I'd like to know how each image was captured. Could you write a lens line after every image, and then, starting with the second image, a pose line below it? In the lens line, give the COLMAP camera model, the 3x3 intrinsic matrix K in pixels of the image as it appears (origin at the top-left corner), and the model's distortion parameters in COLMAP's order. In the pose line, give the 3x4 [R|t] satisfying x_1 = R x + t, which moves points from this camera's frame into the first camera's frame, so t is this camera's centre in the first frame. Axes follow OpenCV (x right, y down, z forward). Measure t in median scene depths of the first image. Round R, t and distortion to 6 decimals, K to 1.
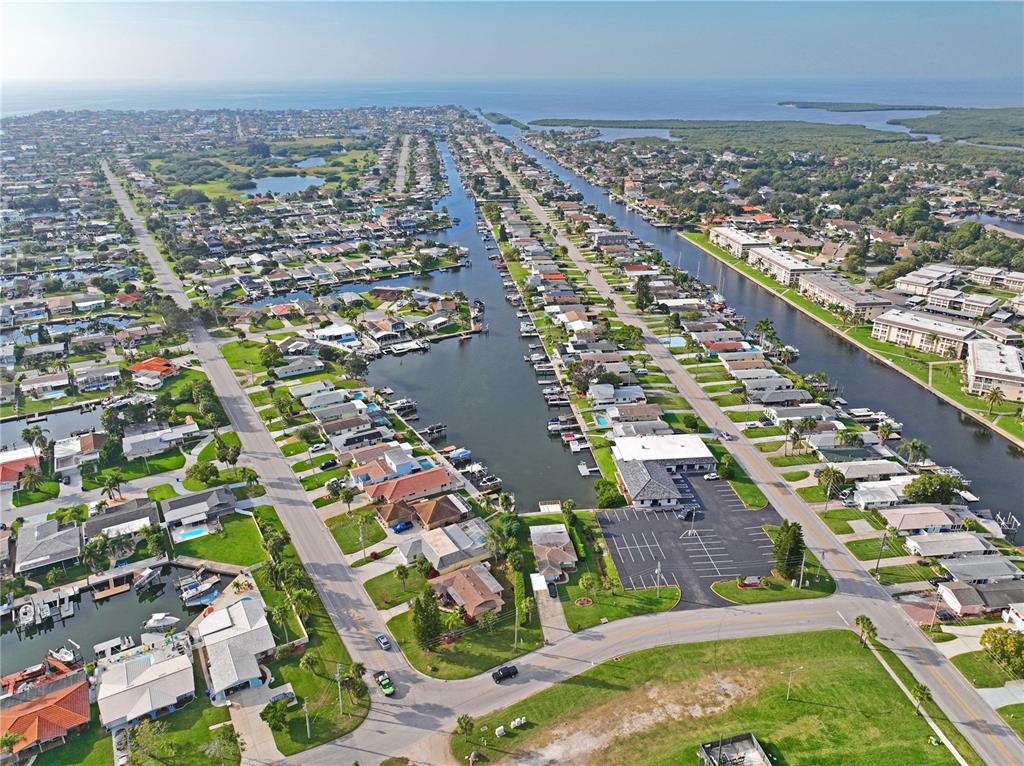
lens RADIAL K [[722.3, 0, 511.3], [0, 722.3, 380.9], [0, 0, 1]] dist [-0.000649, 0.019339]
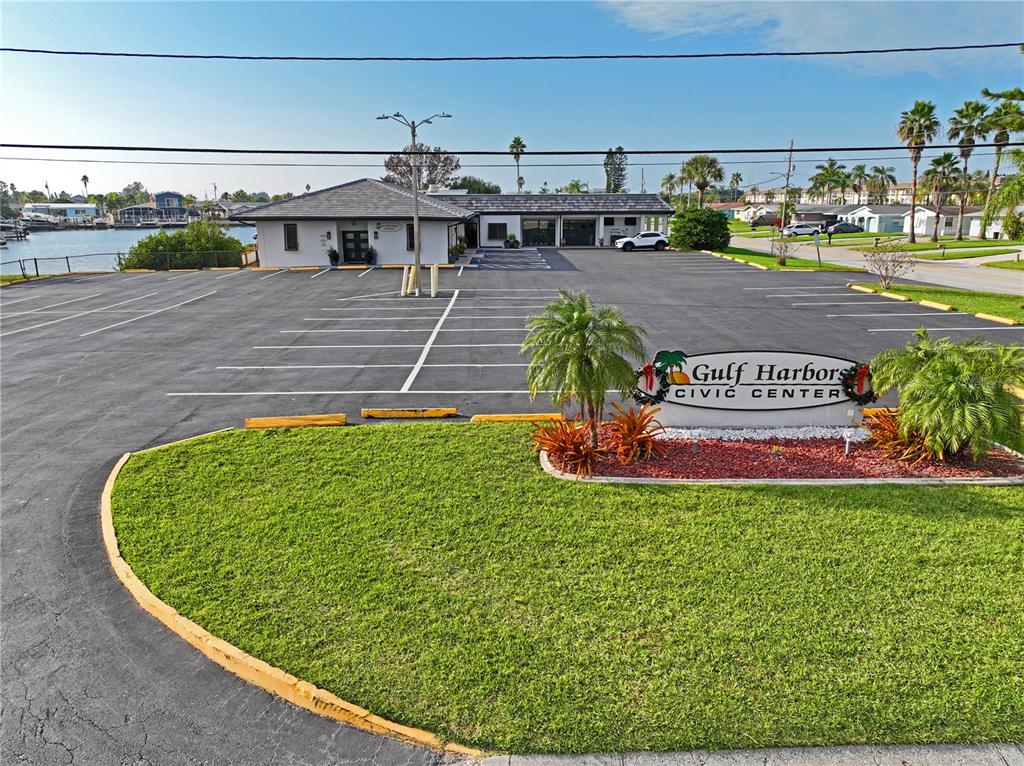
lens RADIAL K [[722.3, 0, 513.5], [0, 722.3, 380.0], [0, 0, 1]] dist [-0.000649, 0.019339]
pose [[0.996941, 0.021111, -0.075251, 0.267694], [-0.032957, 0.986592, -0.159842, 0.243953], [0.070868, 0.161833, 0.984270, 0.791253]]
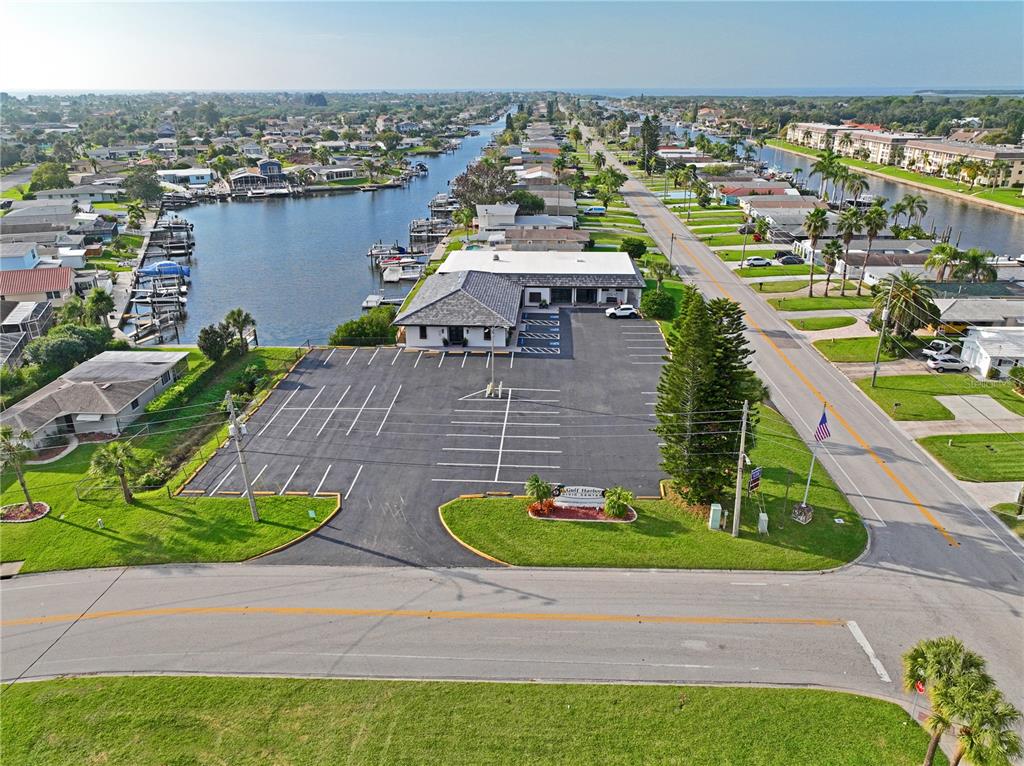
lens RADIAL K [[722.3, 0, 512.7], [0, 722.3, 383.3], [0, 0, 1]] dist [-0.000649, 0.019339]
pose [[0.988647, 0.058643, -0.138344, 0.293403], [-0.060172, 0.998164, -0.006893, 0.196594], [0.137686, 0.015139, 0.990360, 0.588104]]
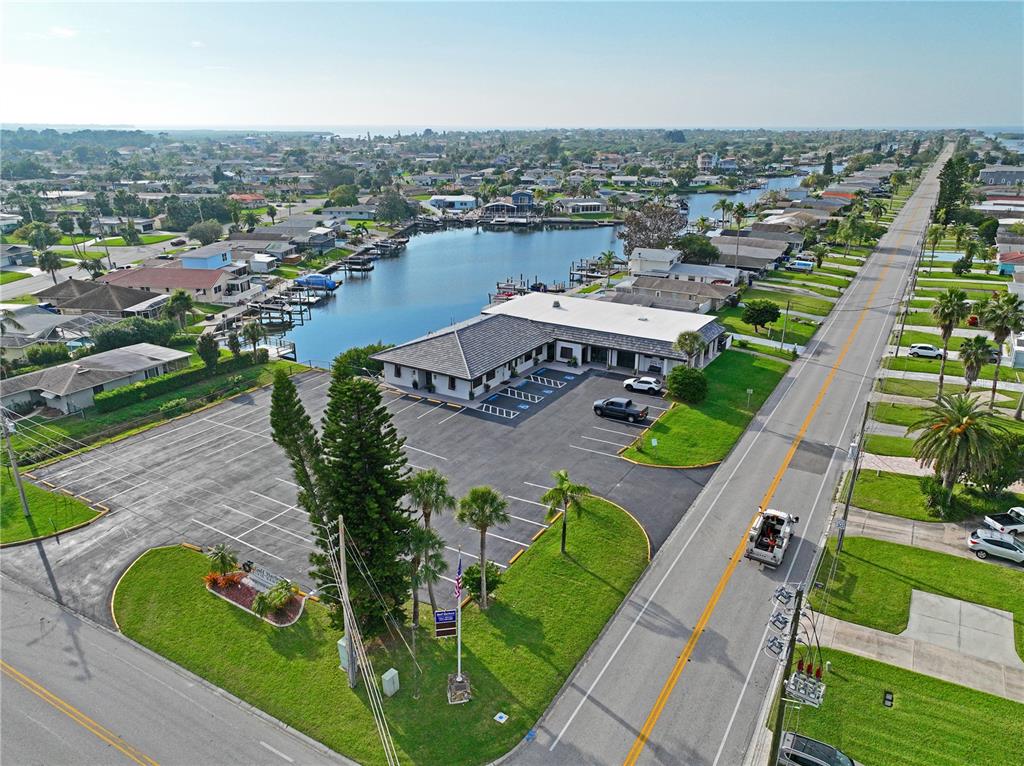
lens RADIAL K [[722.3, 0, 511.4], [0, 722.3, 382.8], [0, 0, 1]] dist [-0.000649, 0.019339]
pose [[0.798085, 0.208877, -0.565182, 0.463327], [-0.240584, 0.970444, 0.018927, 0.150749], [0.552431, 0.120868, 0.824749, 0.700337]]
